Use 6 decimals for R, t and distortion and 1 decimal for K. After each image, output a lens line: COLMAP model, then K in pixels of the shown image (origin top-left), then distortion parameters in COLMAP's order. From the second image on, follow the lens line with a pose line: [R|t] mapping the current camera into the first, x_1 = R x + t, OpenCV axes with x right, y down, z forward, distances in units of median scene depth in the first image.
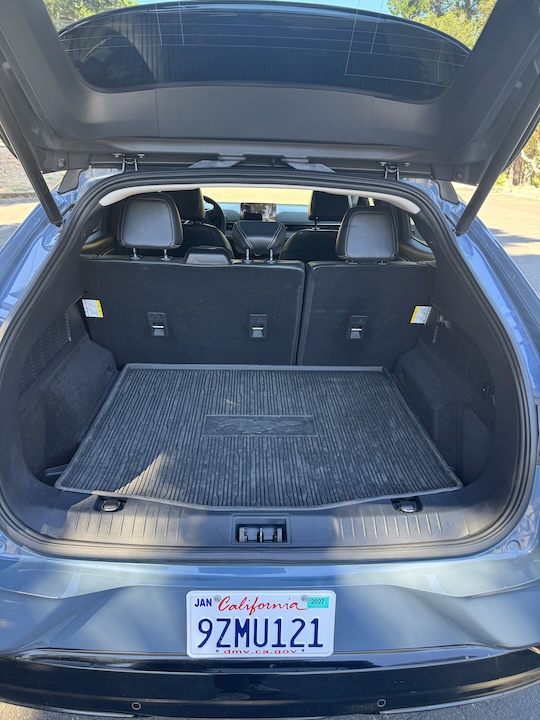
lens RADIAL K [[515.1, 0, 270.0], [0, 515.1, 360.0], [0, 0, 1]] dist [0.046988, -0.048102]
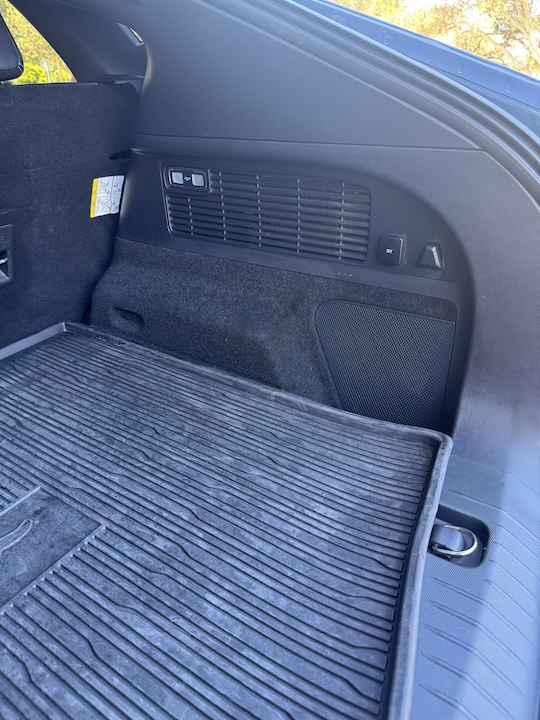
lens RADIAL K [[515.1, 0, 270.0], [0, 515.1, 360.0], [0, 0, 1]] dist [0.046988, -0.048102]
pose [[0.583473, -0.439030, 0.683236, -0.045213], [0.360503, 0.893872, 0.266515, -0.021155], [-0.727734, 0.090804, 0.679822, 0.592119]]
